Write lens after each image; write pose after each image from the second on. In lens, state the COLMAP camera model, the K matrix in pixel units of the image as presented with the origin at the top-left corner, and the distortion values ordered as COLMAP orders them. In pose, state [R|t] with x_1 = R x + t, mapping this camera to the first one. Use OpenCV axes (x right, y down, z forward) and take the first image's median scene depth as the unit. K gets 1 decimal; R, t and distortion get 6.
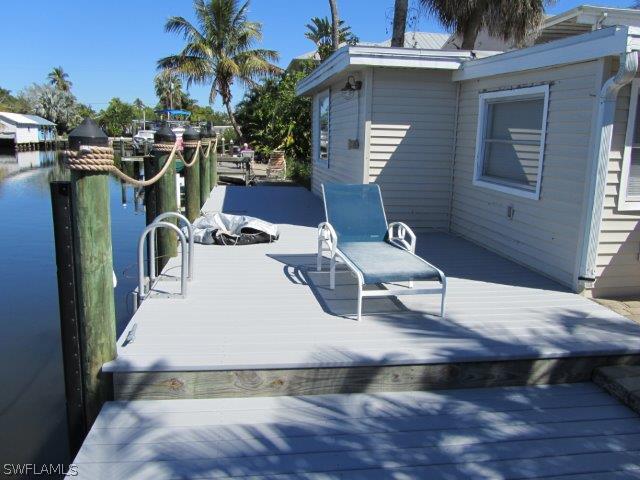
lens RADIAL K [[528.3, 0, 319.8], [0, 528.3, 238.5], [0, 0, 1]] dist [-0.023956, -0.004597]
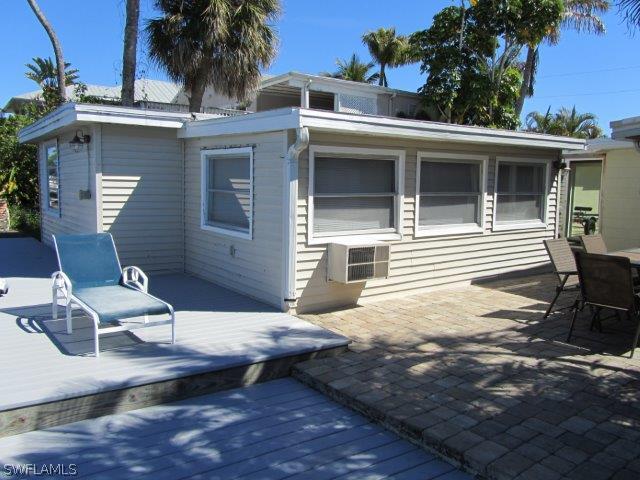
lens RADIAL K [[528.3, 0, 319.8], [0, 528.3, 238.5], [0, 0, 1]] dist [-0.023956, -0.004597]
pose [[0.889425, -0.049999, 0.454339, 0.000988], [0.086197, 0.994512, -0.059297, 0.010261], [-0.448880, 0.091902, 0.888853, -0.160569]]
